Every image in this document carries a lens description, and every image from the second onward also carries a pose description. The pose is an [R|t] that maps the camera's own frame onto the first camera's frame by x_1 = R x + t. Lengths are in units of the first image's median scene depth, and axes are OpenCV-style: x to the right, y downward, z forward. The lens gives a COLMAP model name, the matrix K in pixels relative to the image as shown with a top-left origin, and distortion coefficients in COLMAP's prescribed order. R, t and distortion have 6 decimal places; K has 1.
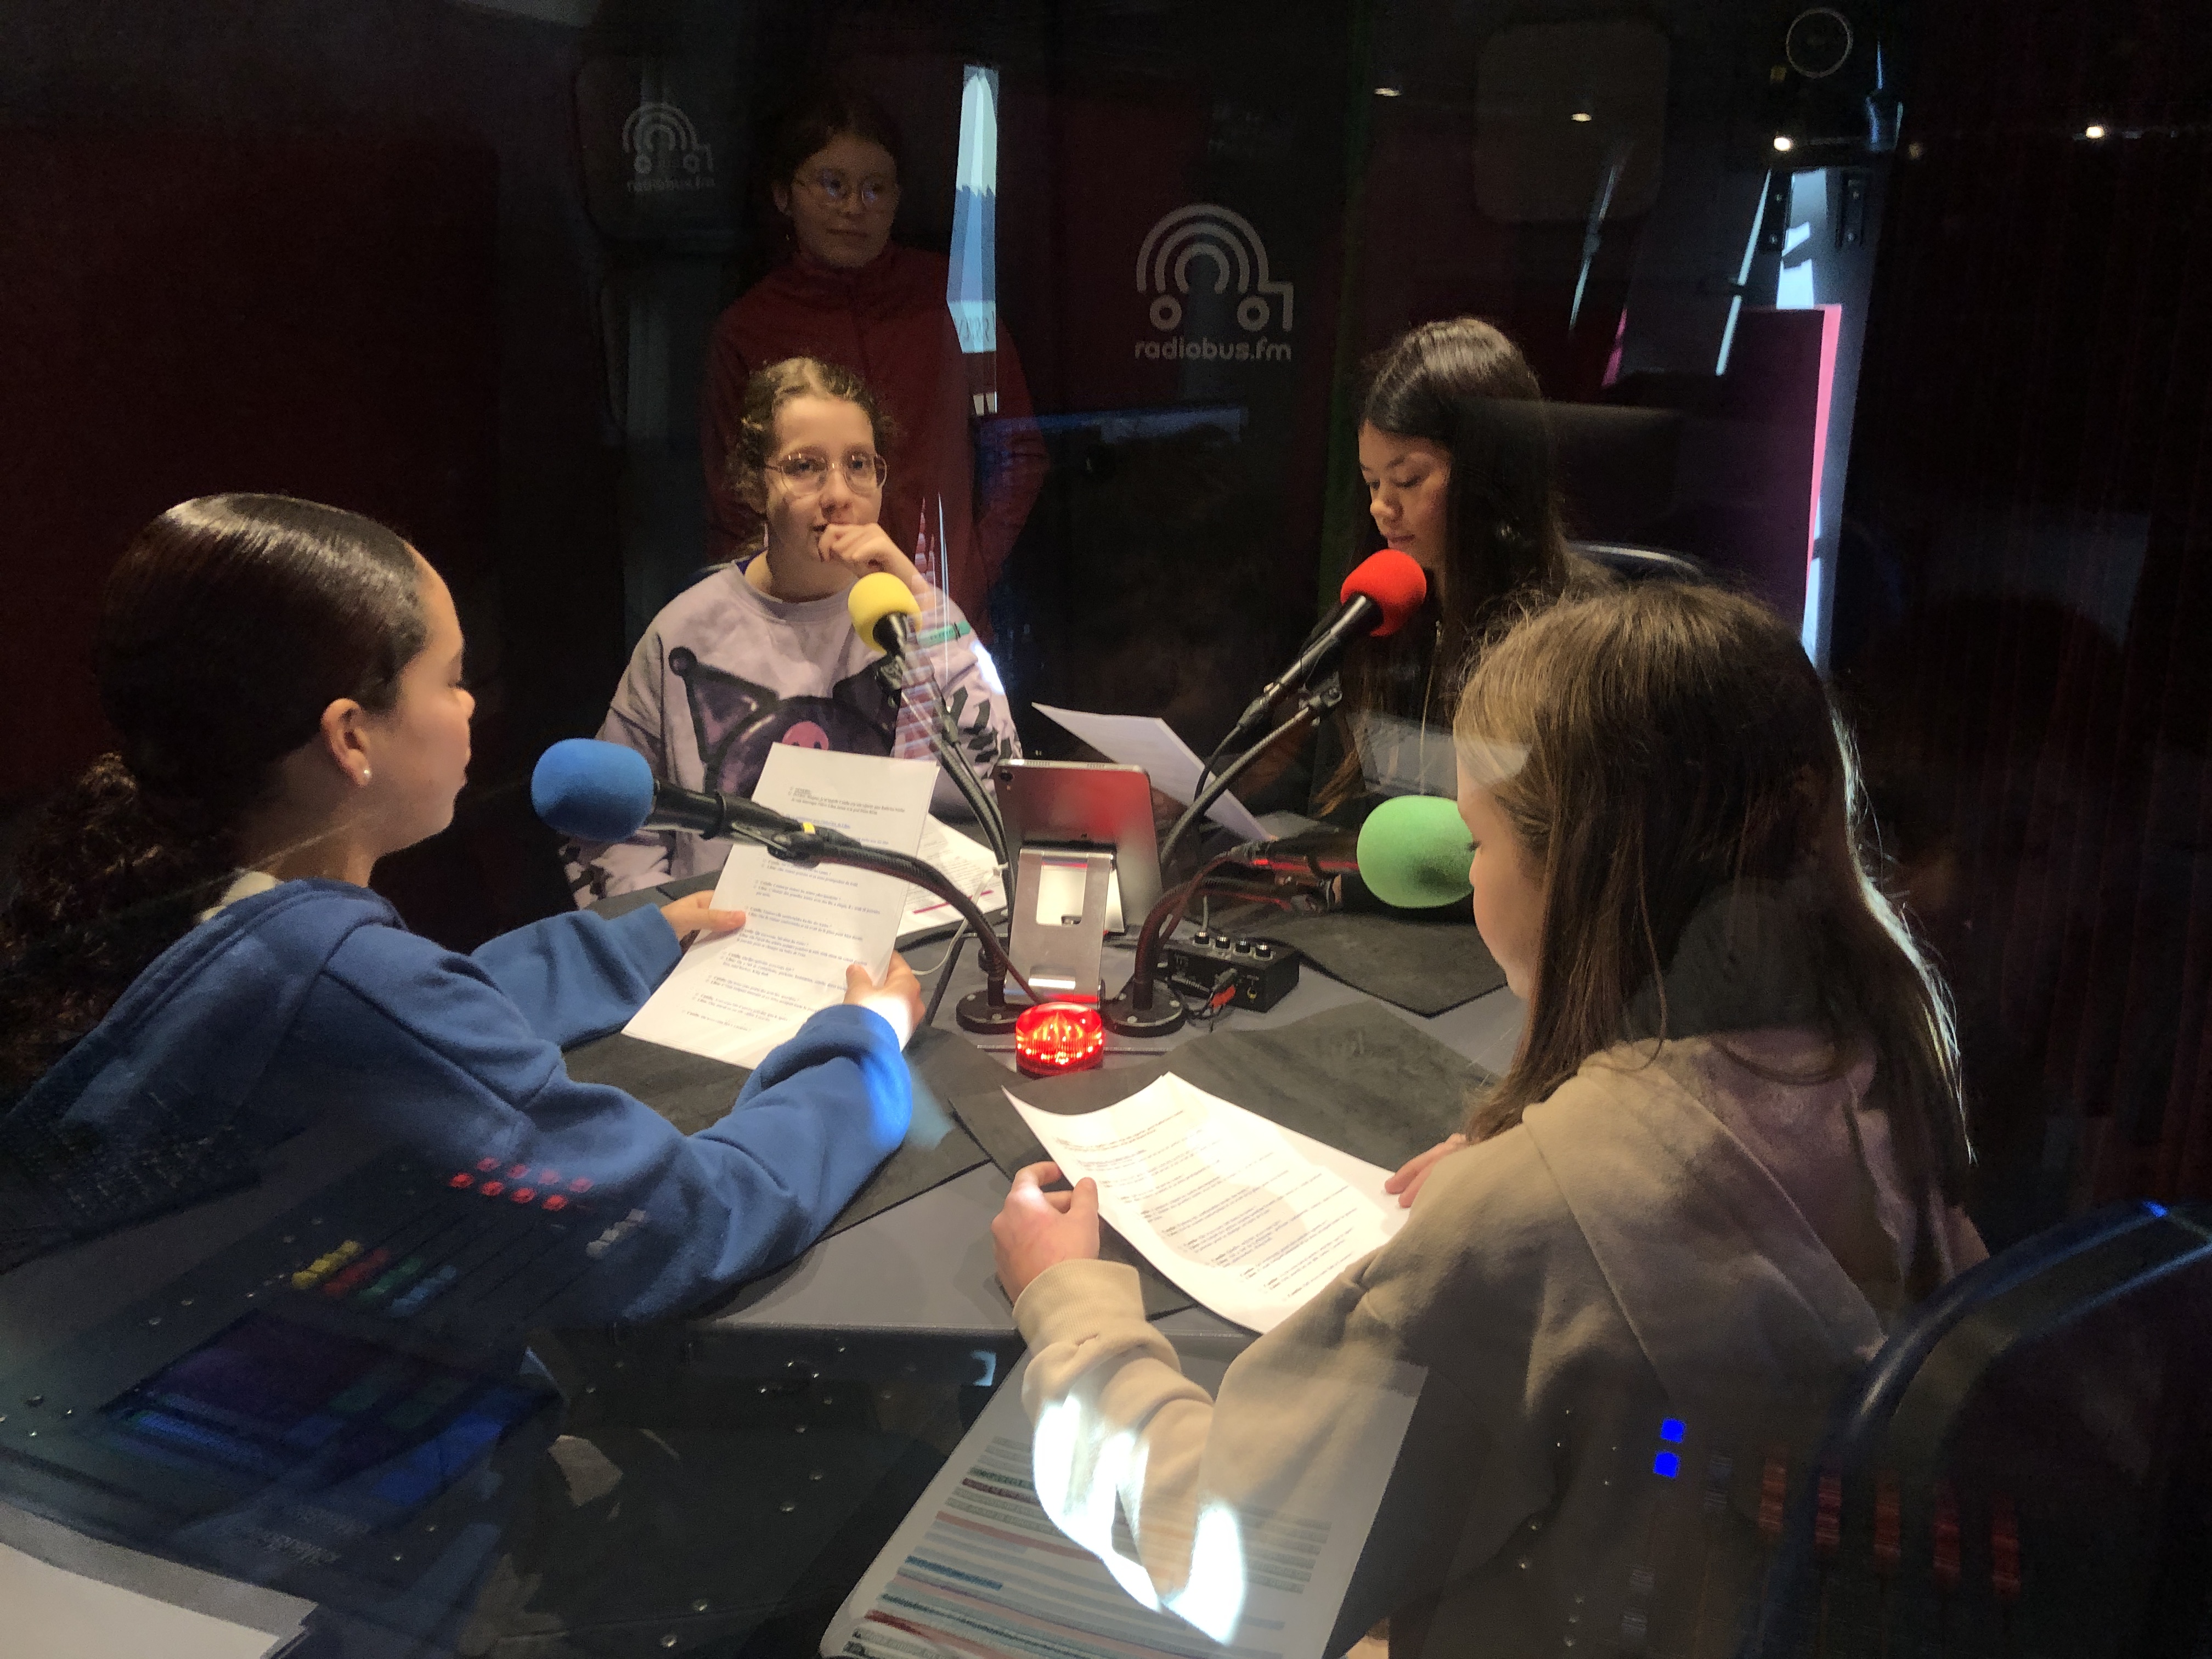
lens RADIAL K [[1802.2, 0, 1110.7], [0, 1802.2, 843.5], [0, 0, 1]] dist [0.014188, 0.005127]
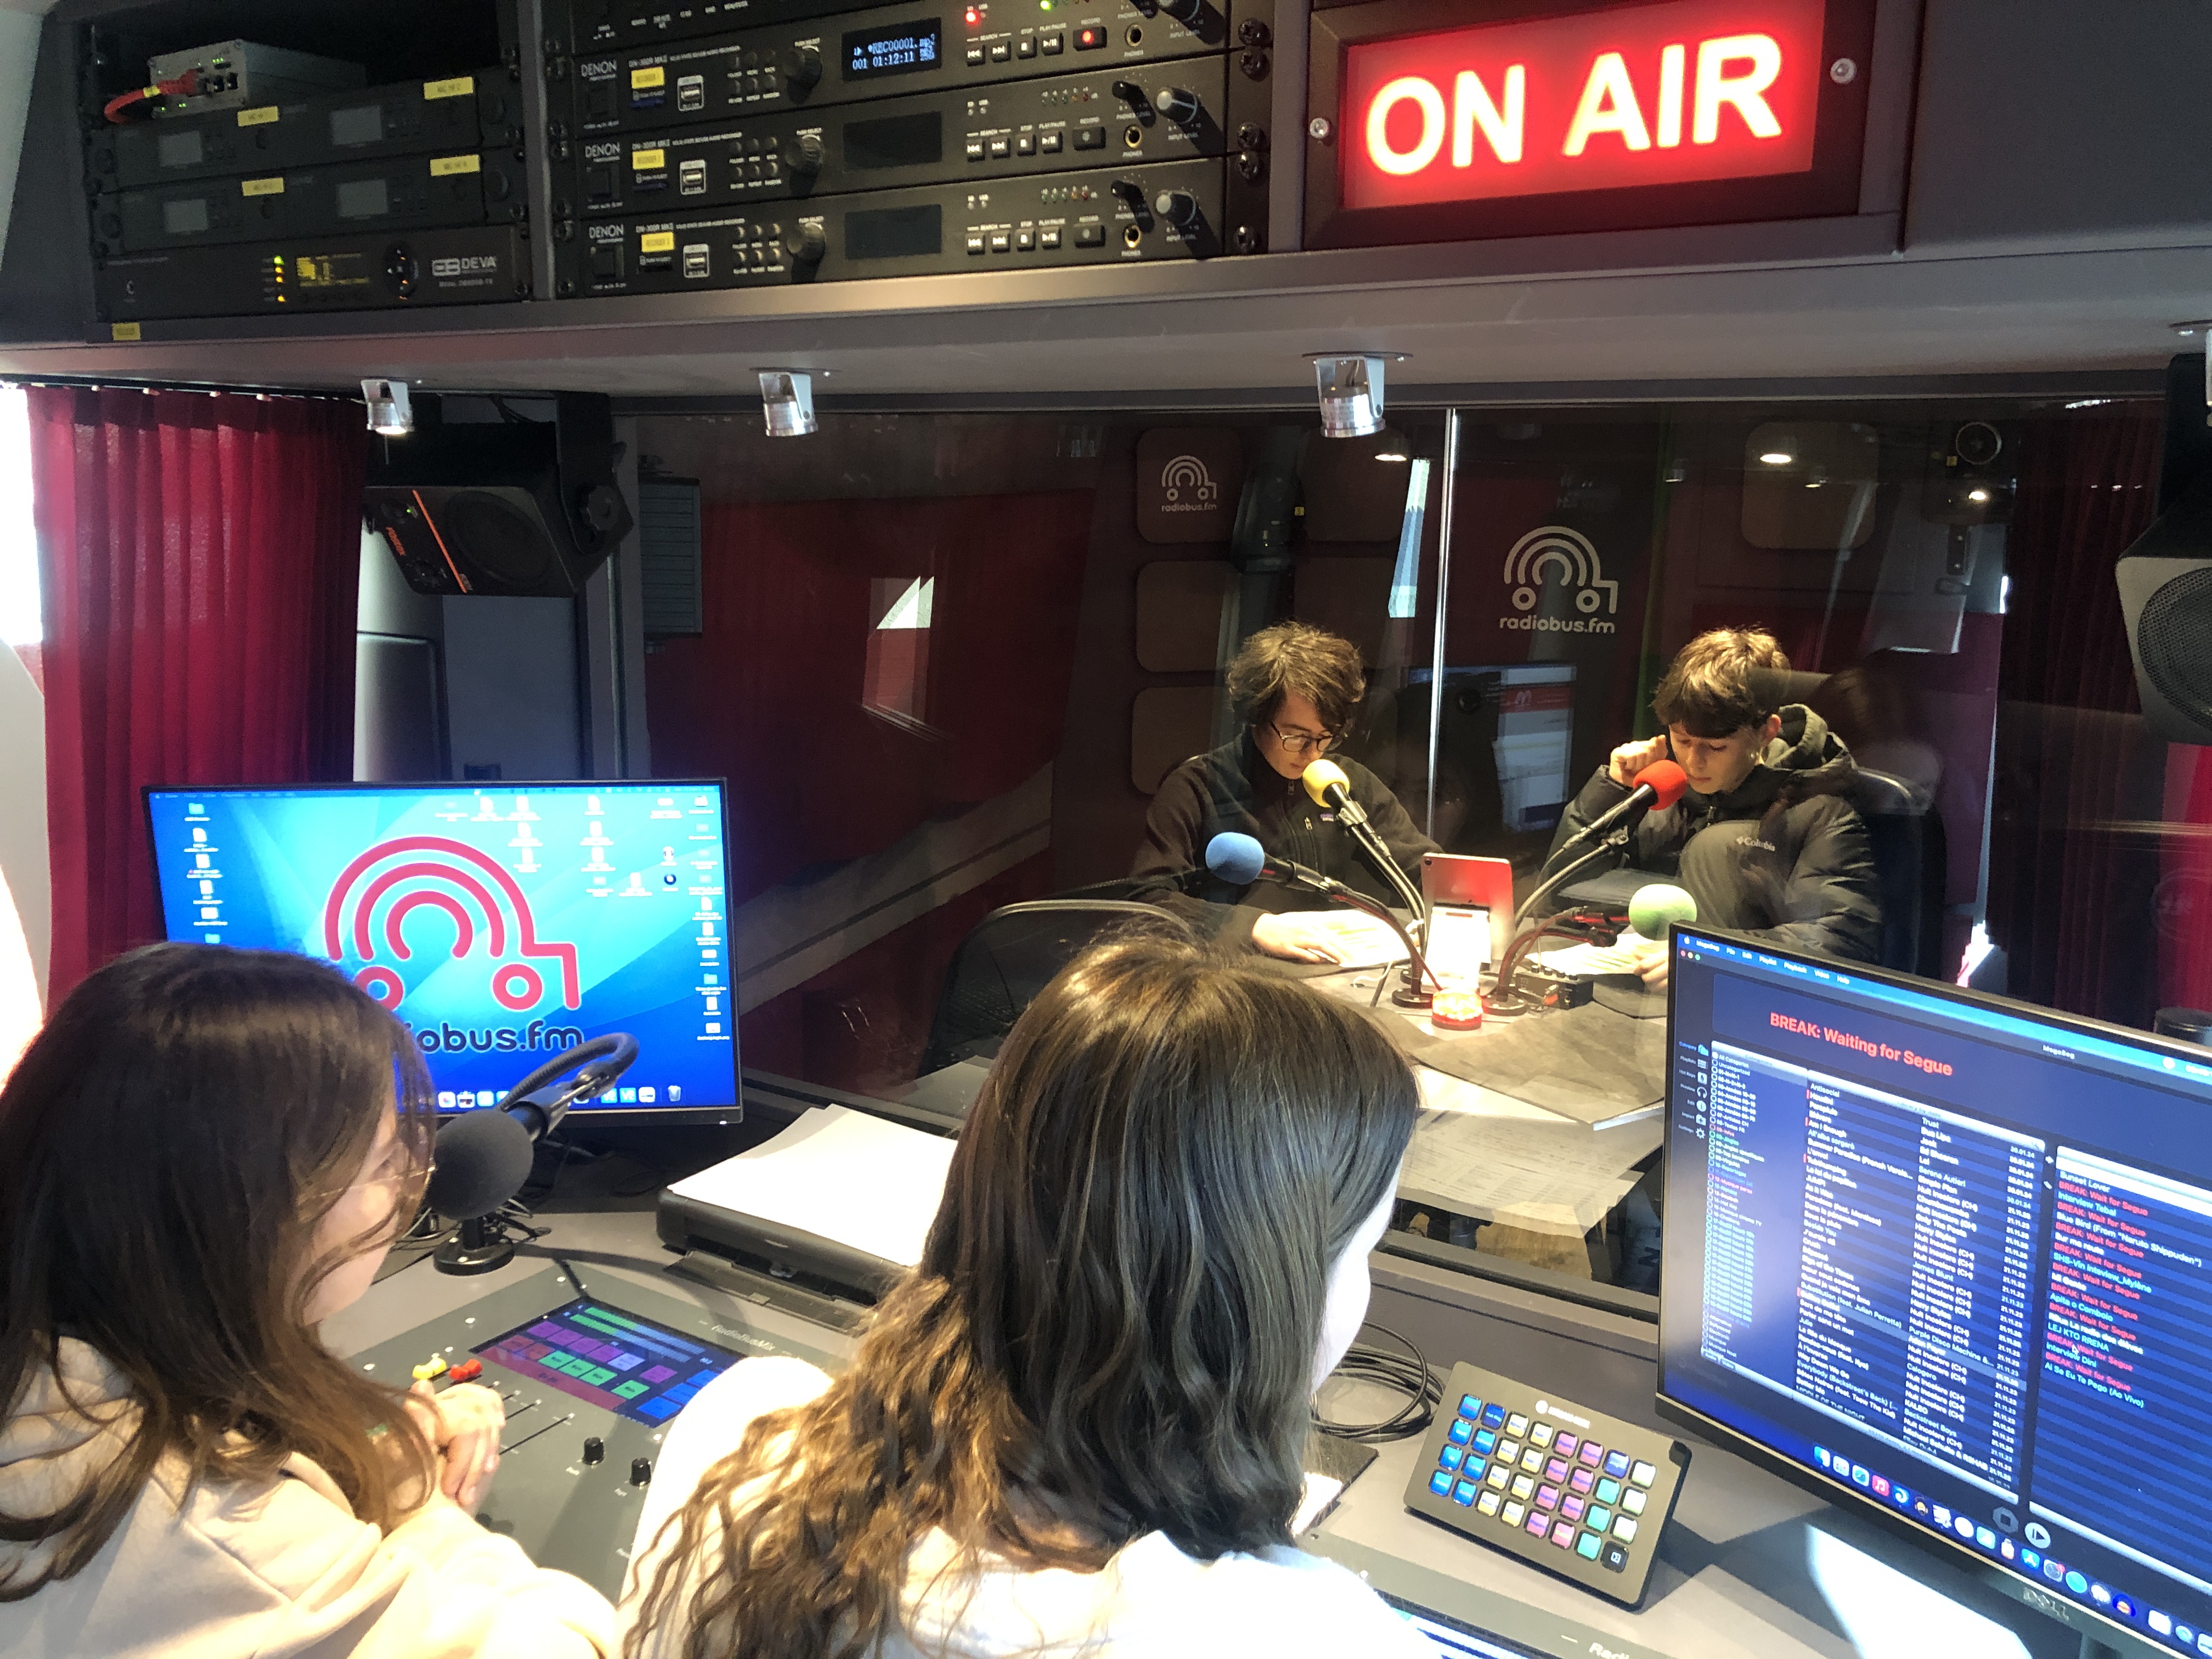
lens RADIAL K [[1802.2, 0, 1115.4], [0, 1802.2, 819.7], [0, 0, 1]] dist [0.014188, 0.005127]
pose [[0.982828, 0.049953, -0.177634, -0.024895], [-0.074665, 0.987990, -0.135277, 0.095402], [0.168744, 0.146217, 0.974754, -0.418911]]
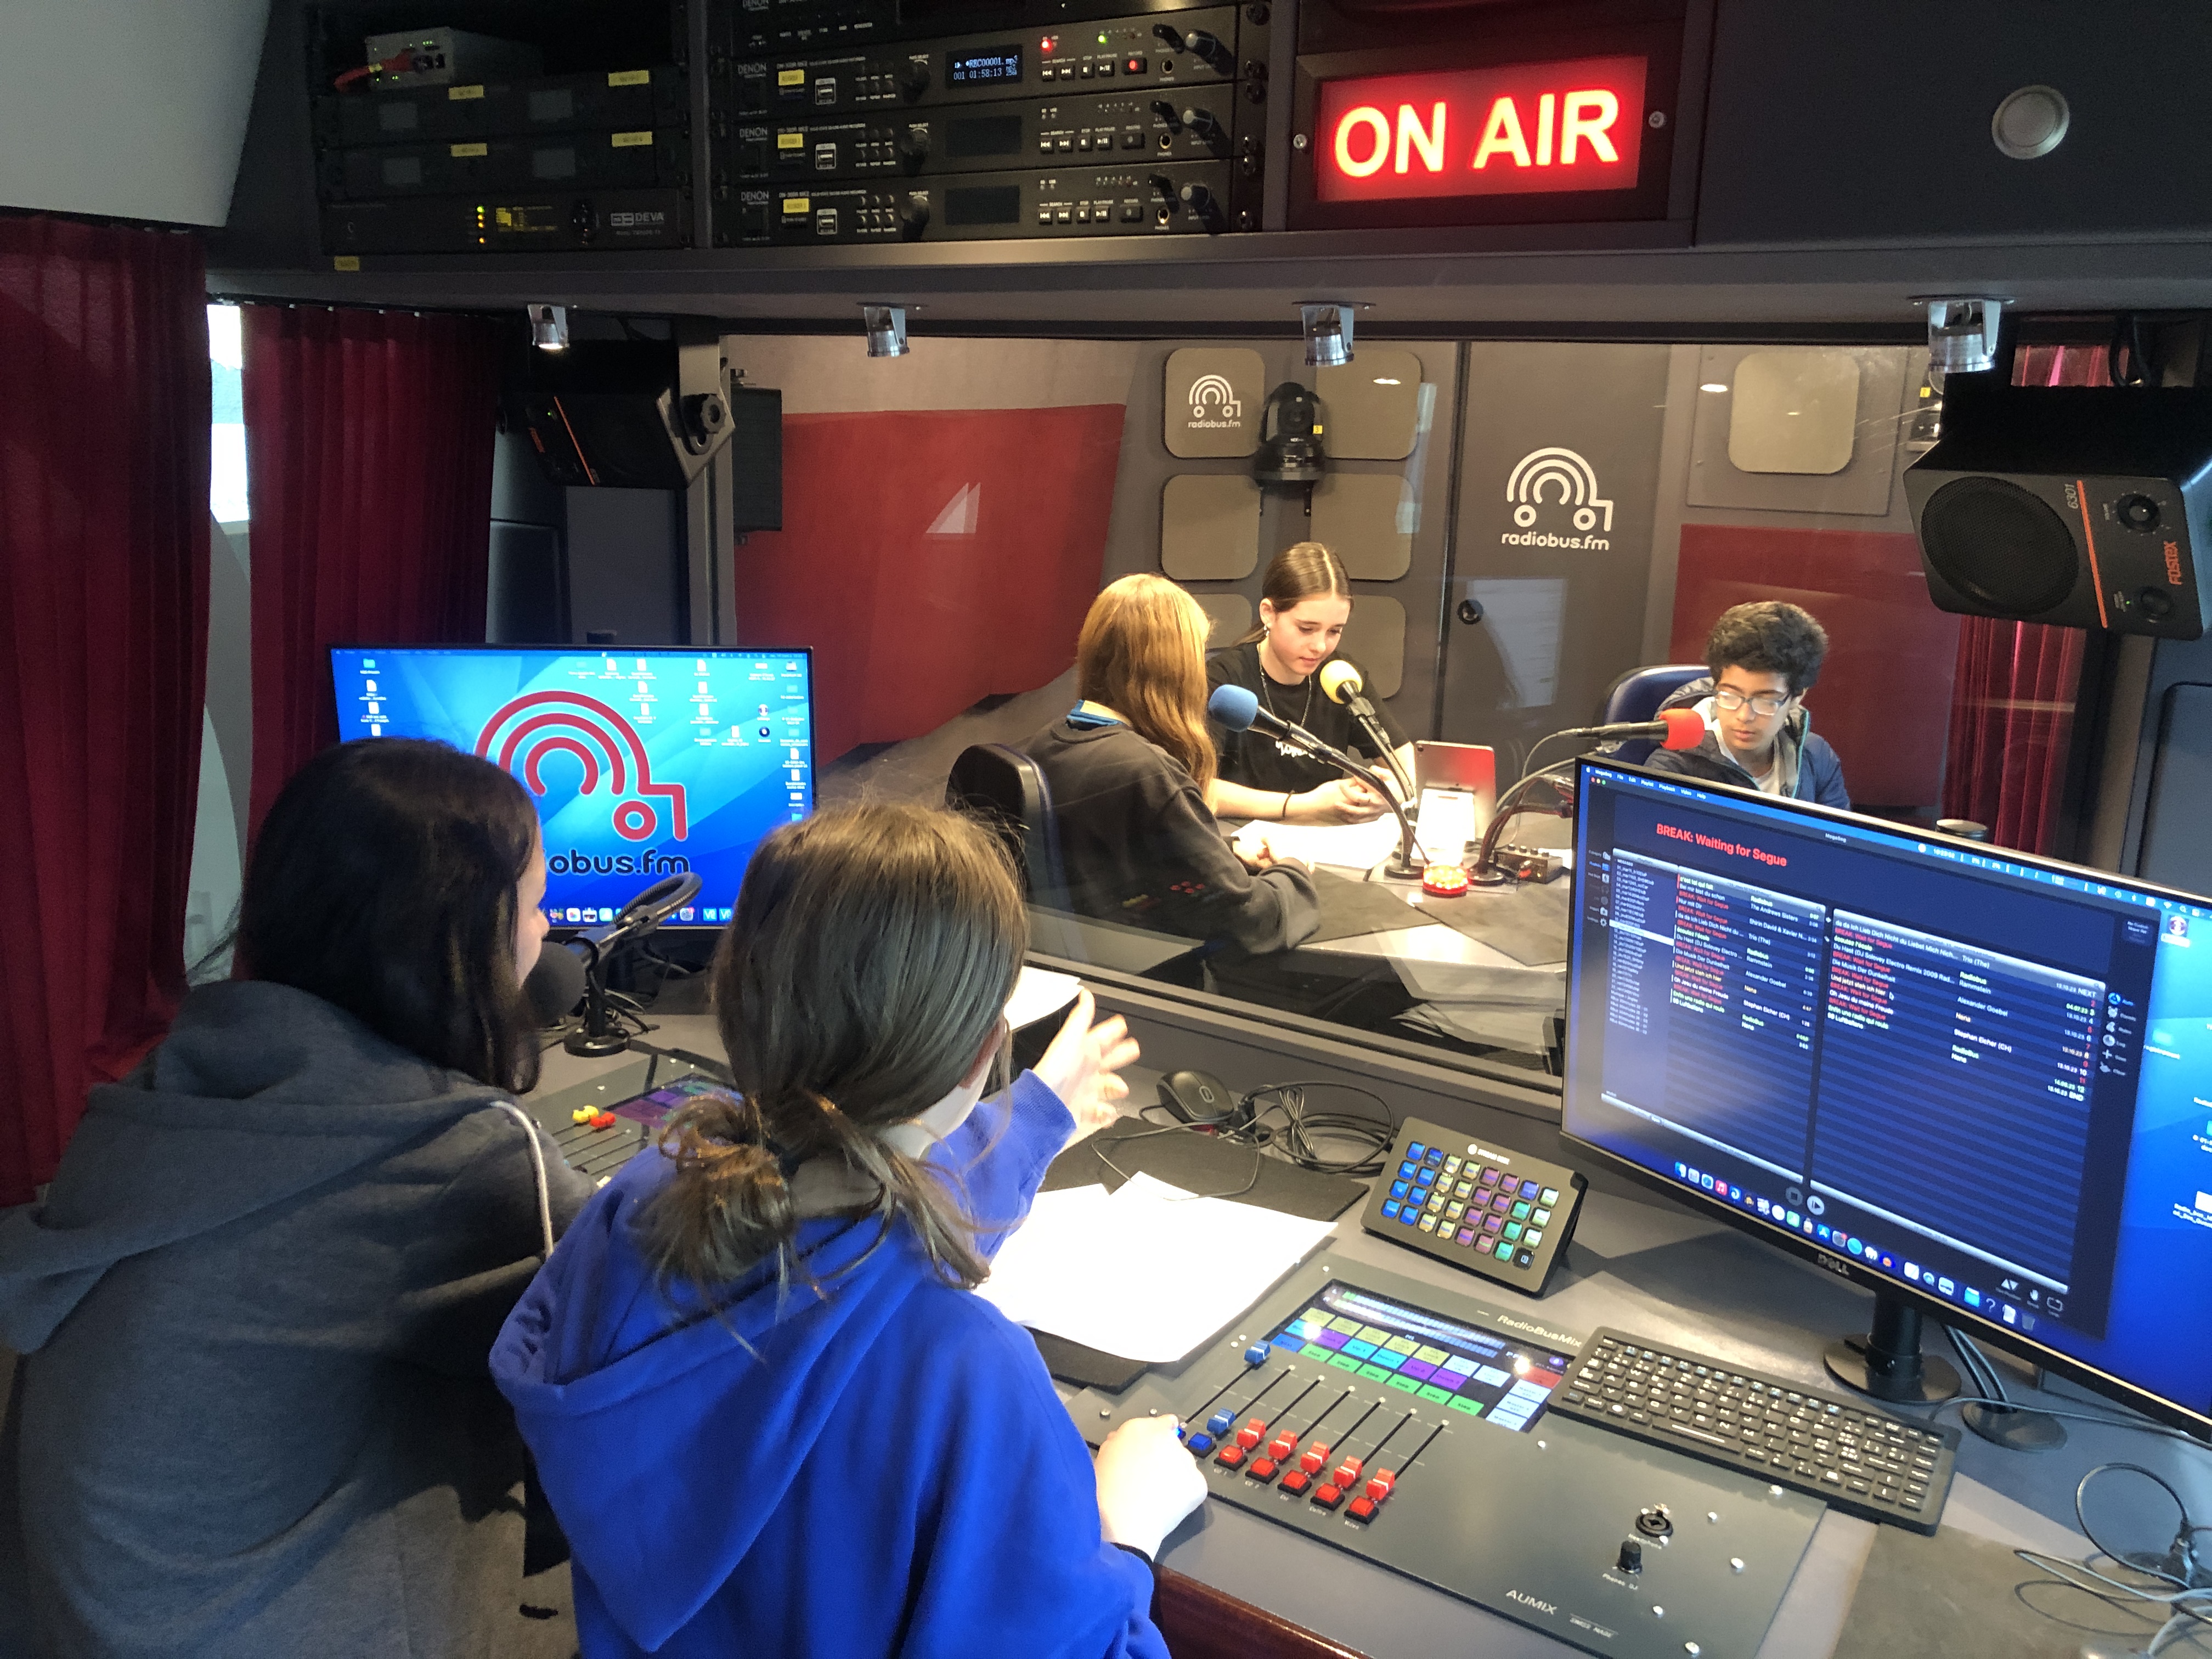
lens RADIAL K [[1802.2, 0, 1120.4], [0, 1802.2, 821.5], [0, 0, 1]] dist [0.014188, 0.005127]
pose [[0.980106, 0.075484, -0.183561, -0.005548], [-0.093280, 0.991535, -0.090321, 0.130401], [0.175189, 0.105647, 0.978850, -0.521683]]
